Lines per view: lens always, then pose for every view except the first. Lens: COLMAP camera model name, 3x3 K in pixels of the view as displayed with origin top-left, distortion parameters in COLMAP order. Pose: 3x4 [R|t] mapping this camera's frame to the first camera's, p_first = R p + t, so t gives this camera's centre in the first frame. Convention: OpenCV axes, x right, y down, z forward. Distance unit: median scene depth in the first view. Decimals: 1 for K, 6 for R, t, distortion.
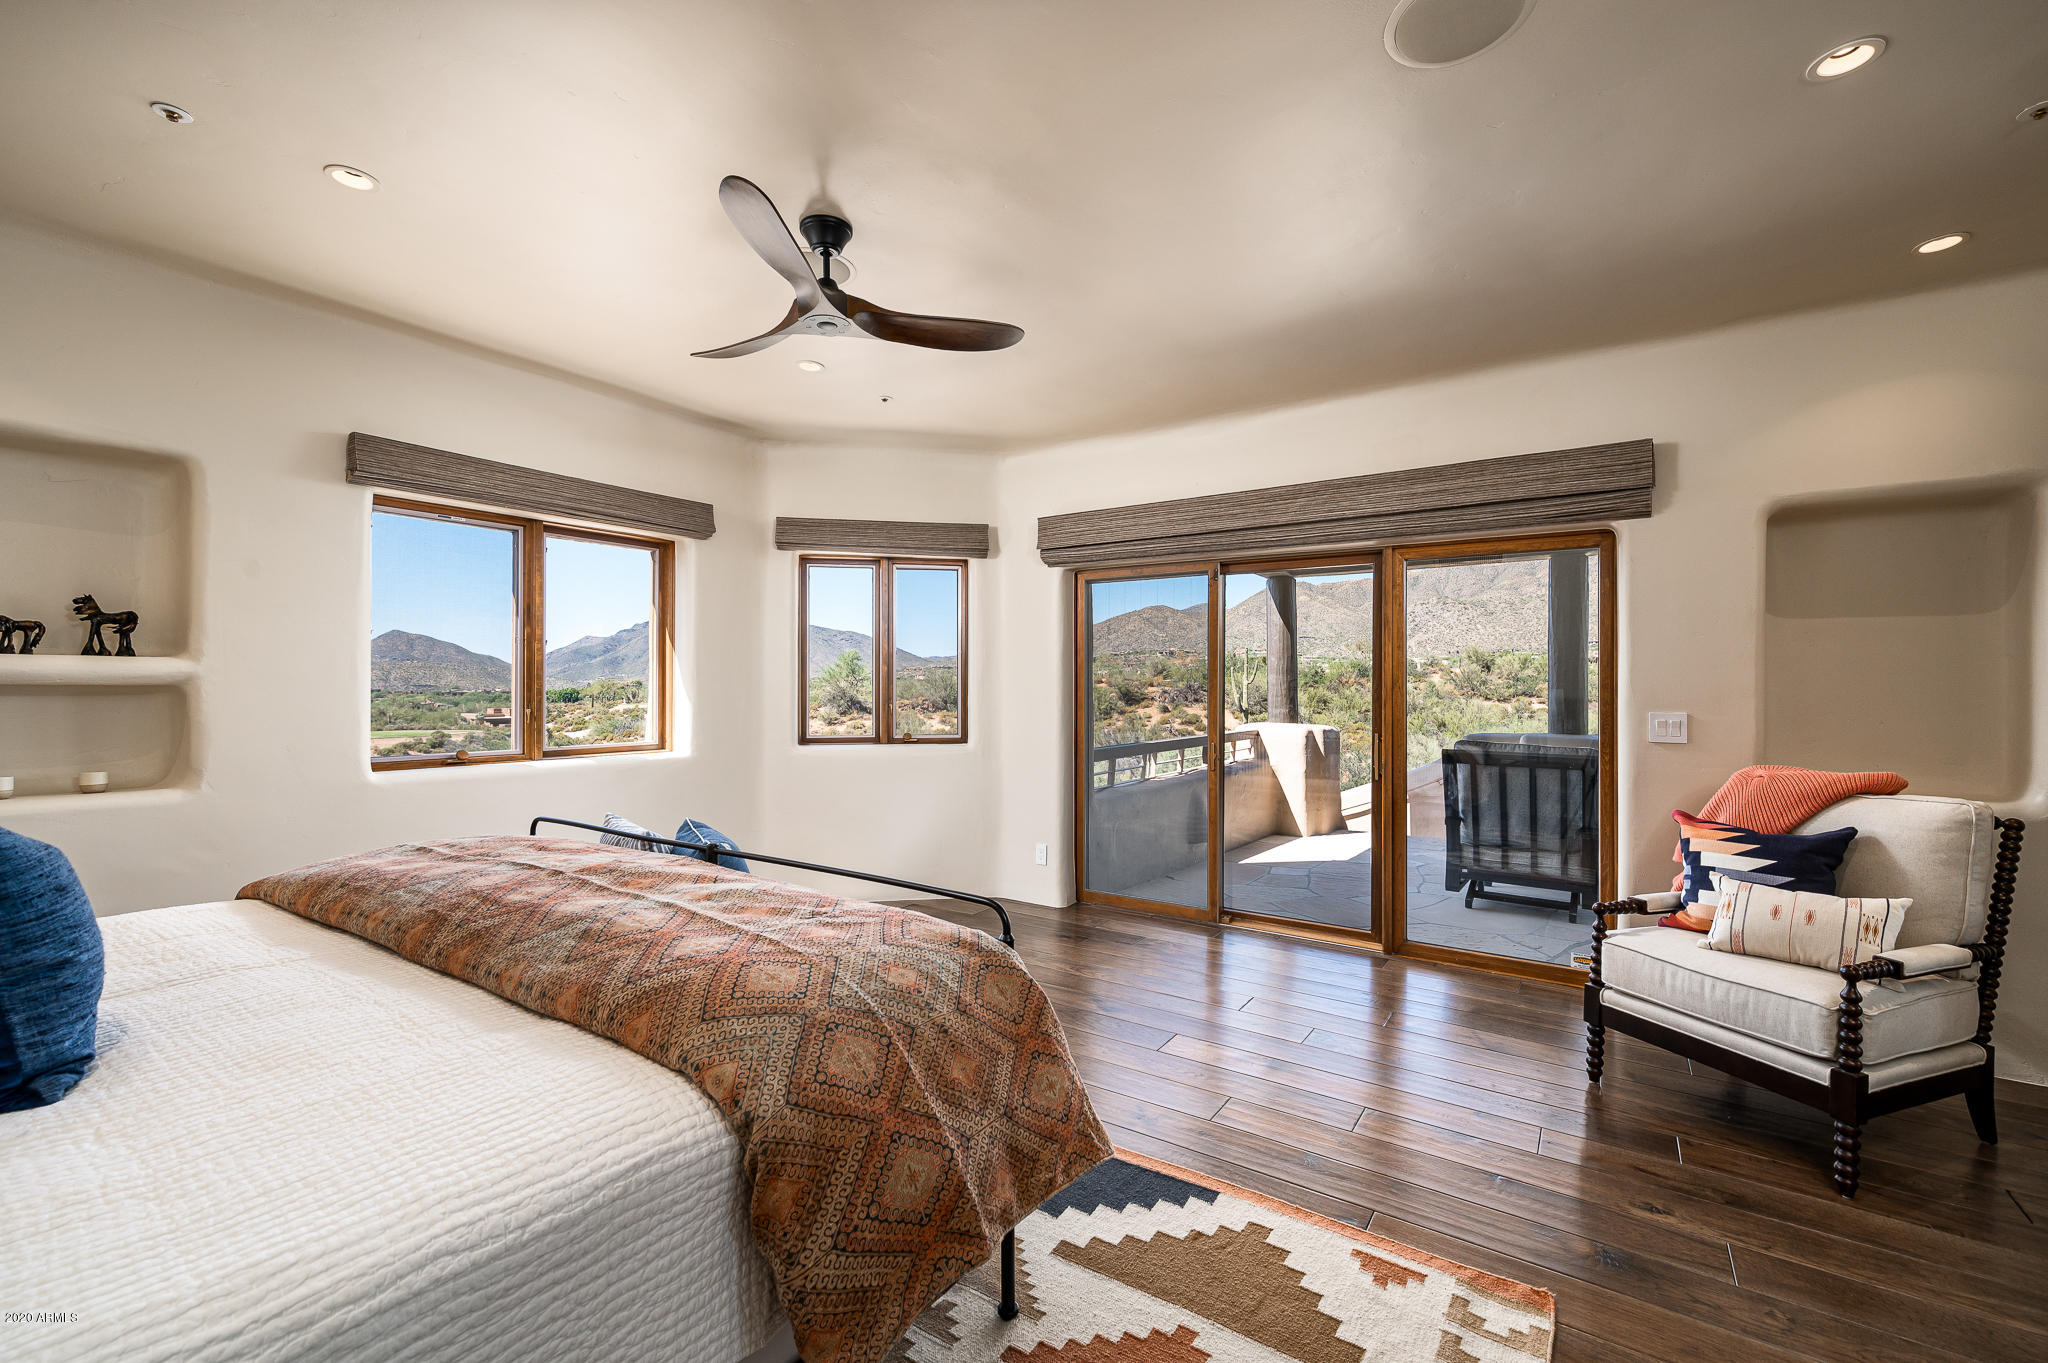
lens RADIAL K [[857.7, 0, 1024.0], [0, 857.7, 681.5], [0, 0, 1]] dist [0.000084, -0.000007]
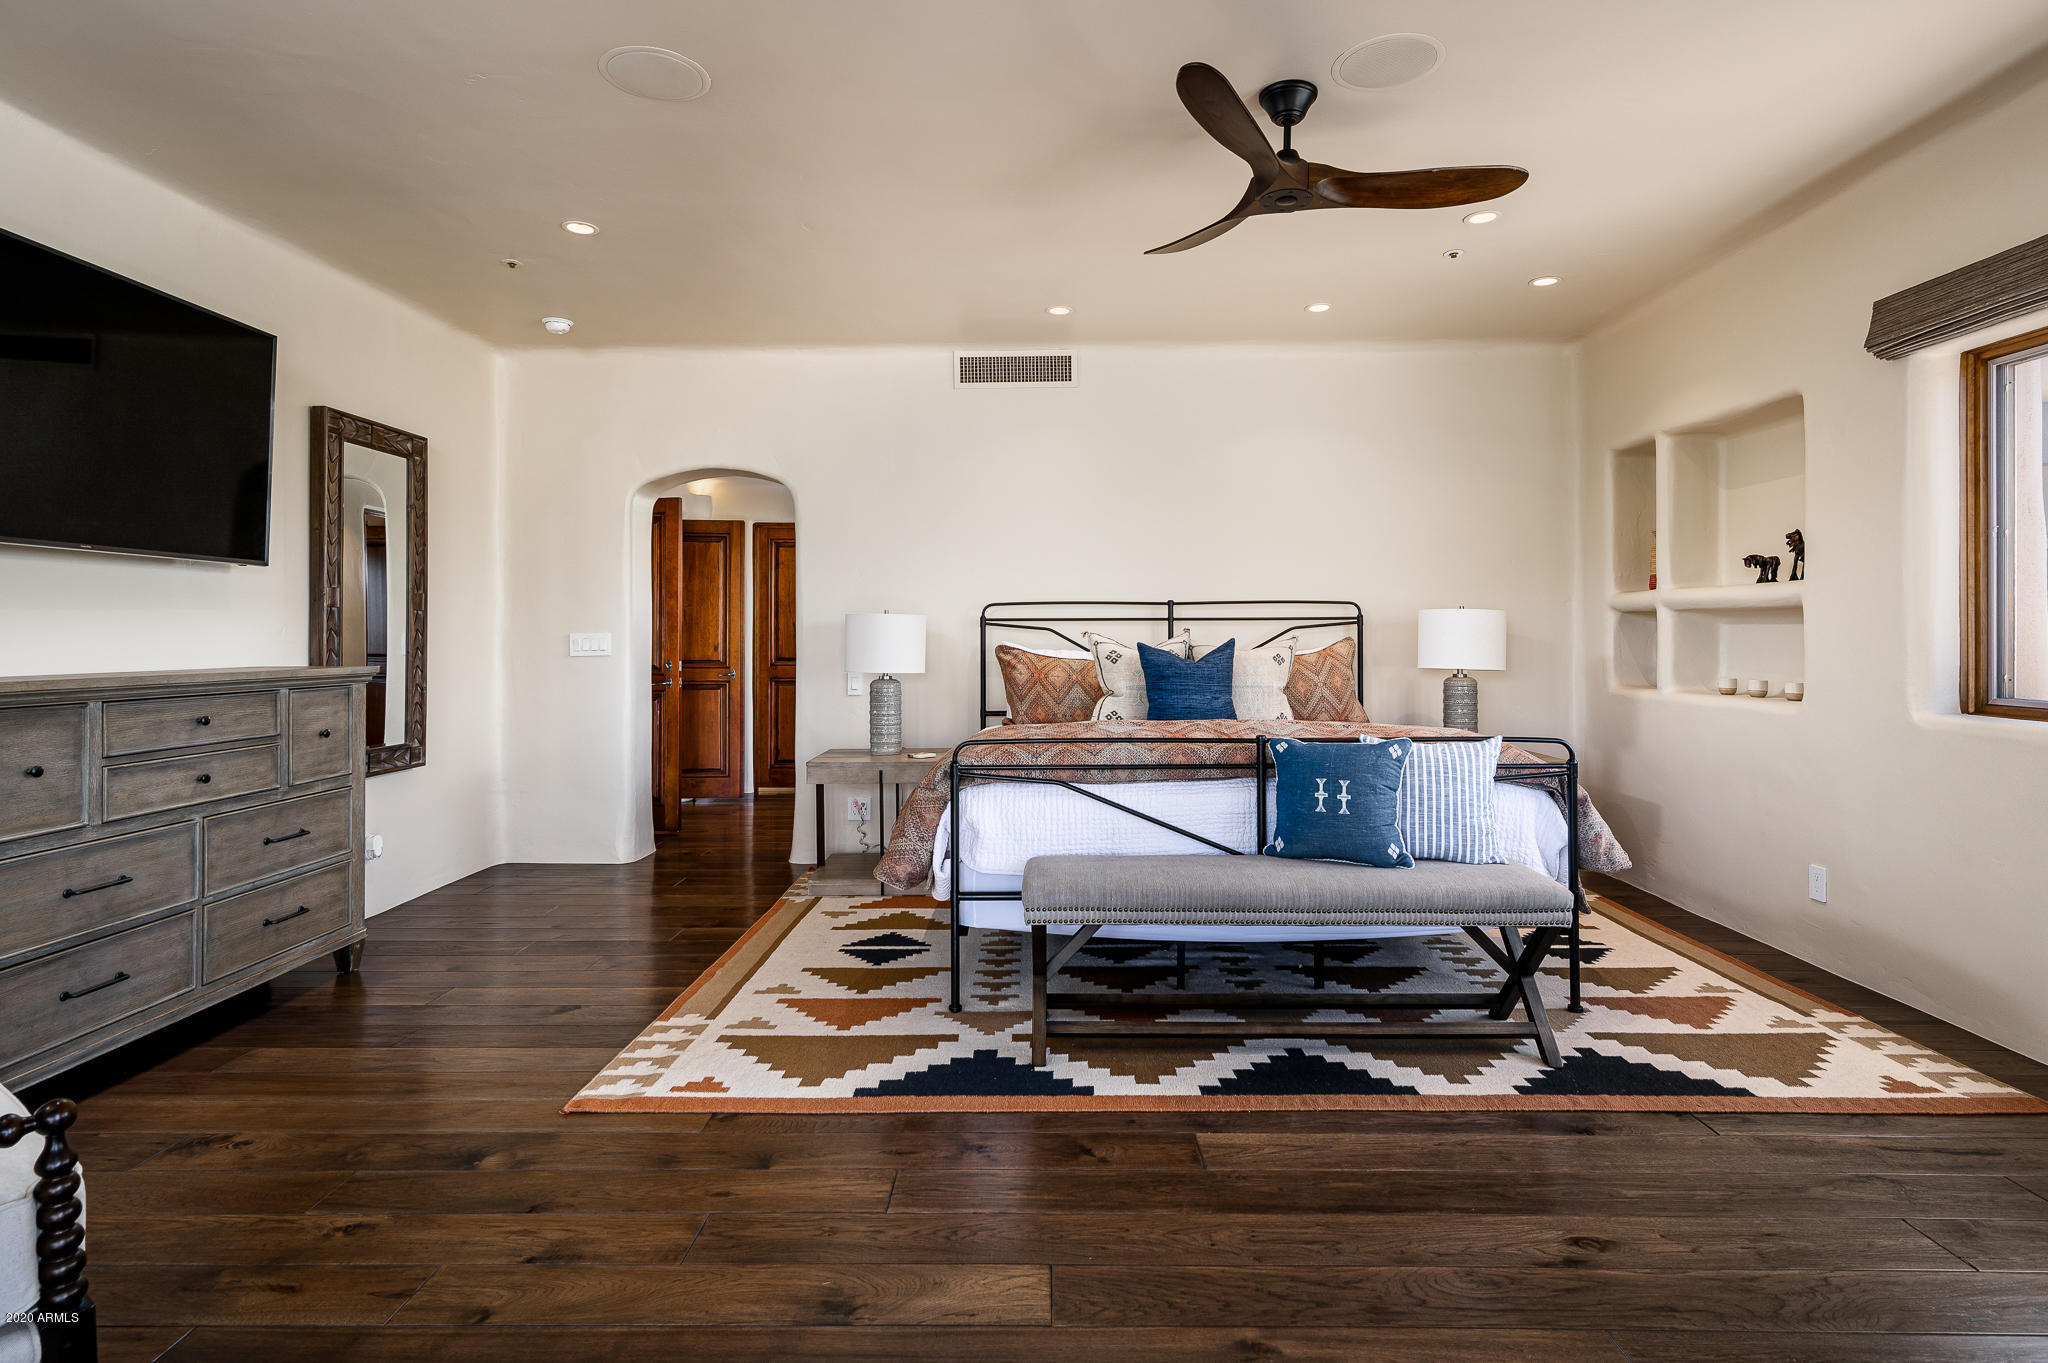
lens RADIAL K [[963.7, 0, 1024.0], [0, 963.7, 681.5], [0, 0, 1]] dist [-0.000721, -0.000236]
pose [[-0.831082, 0.024776, -0.555598, 0.711510], [0.005908, 0.999344, 0.035727, 0.070593], [0.556119, 0.026410, -0.830683, 2.139615]]
